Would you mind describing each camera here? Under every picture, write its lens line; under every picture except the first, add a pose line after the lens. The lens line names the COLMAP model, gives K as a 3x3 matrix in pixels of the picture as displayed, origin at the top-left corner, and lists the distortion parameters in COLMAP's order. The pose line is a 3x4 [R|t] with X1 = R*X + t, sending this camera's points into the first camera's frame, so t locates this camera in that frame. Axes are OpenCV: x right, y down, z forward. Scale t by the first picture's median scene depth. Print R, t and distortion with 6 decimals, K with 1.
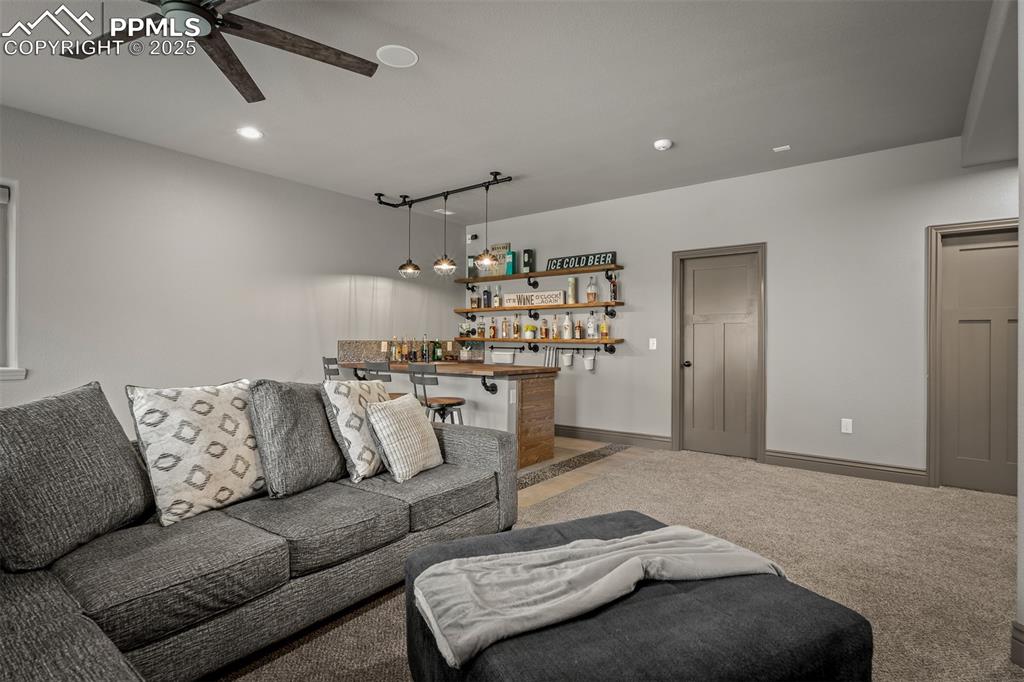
lens RADIAL K [[521.6, 0, 512.0], [0, 521.6, 341.0], [0, 0, 1]] dist [0.000340, -0.000077]
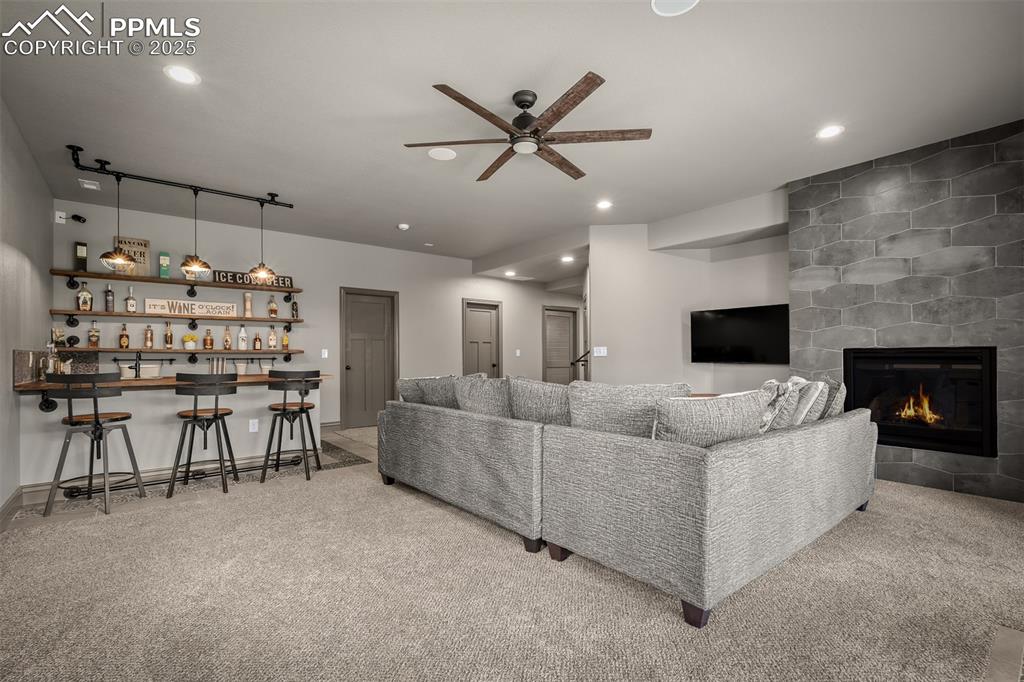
lens RADIAL K [[458.5, 0, 514.6], [0, 458.5, 348.3], [0, 0, 1]] dist [-0.003643, -0.000363]
pose [[0.218799, 0.006663, 0.975747, -0.663045], [0.008377, 0.999927, -0.008706, 0.005758], [-0.975734, 0.010078, 0.218727, 0.246024]]
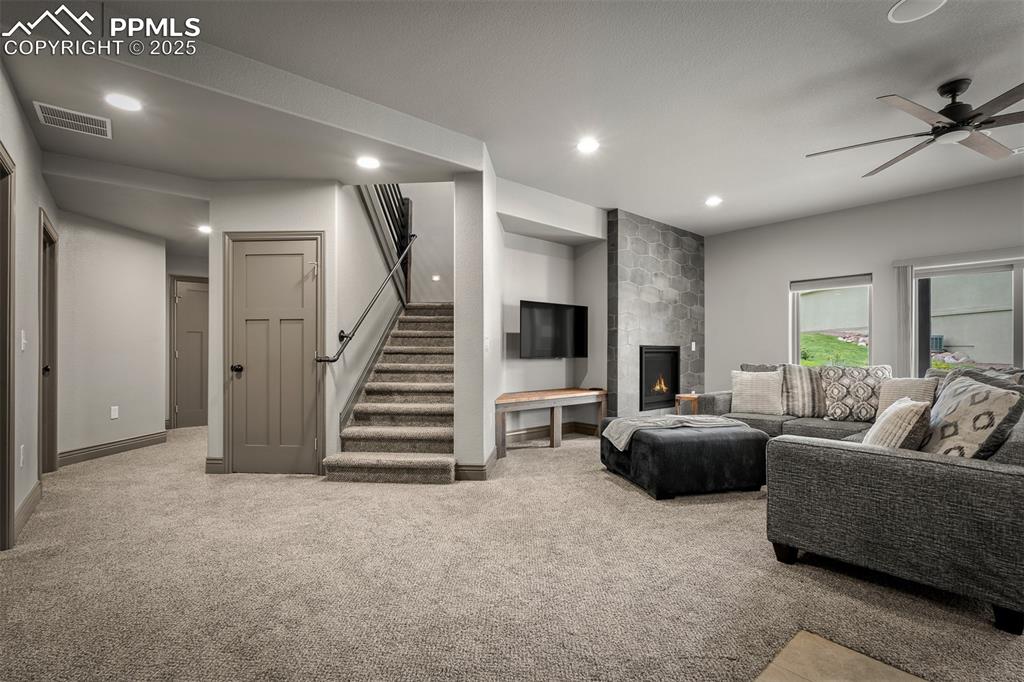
lens RADIAL K [[466.2, 0, 511.5], [0, 466.2, 347.7], [0, 0, 1]] dist [-0.000611, 0.000313]
pose [[-0.976781, -0.003005, 0.214218, 0.121893], [-0.003953, 0.999984, -0.004001, 0.011754], [-0.214203, -0.004755, -0.976778, 0.882485]]
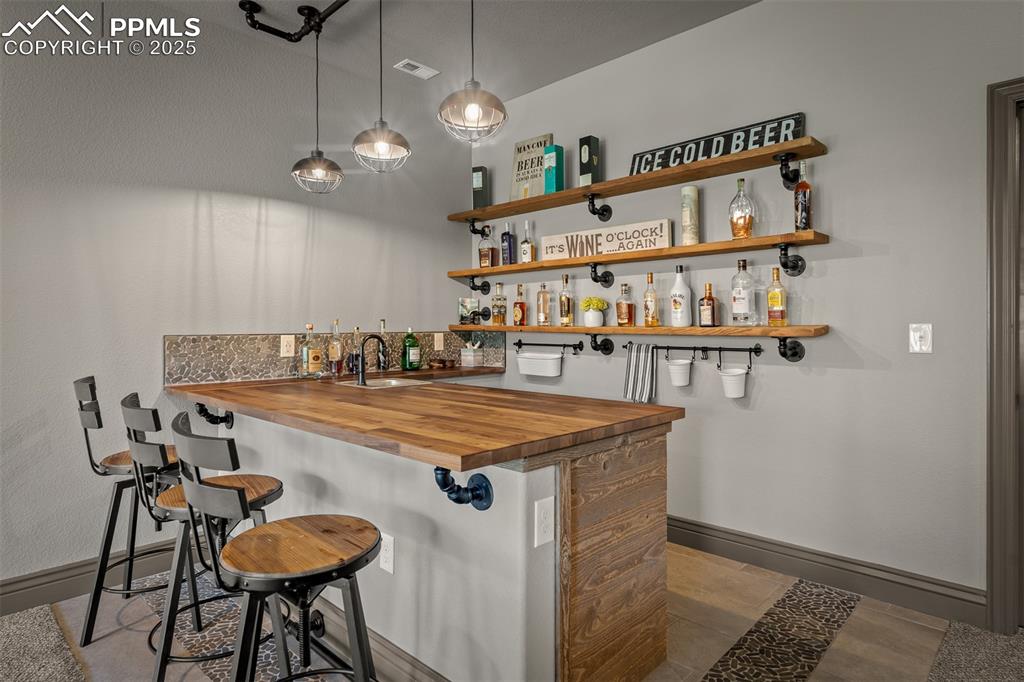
lens RADIAL K [[567.6, 0, 509.3], [0, 567.6, 329.0], [0, 0, 1]] dist [-0.006611, -0.000630]
pose [[0.993928, -0.008222, -0.109724, 0.014193], [0.008730, 0.999953, 0.004153, -0.004991], [0.109684, -0.005086, 0.993953, 0.488637]]
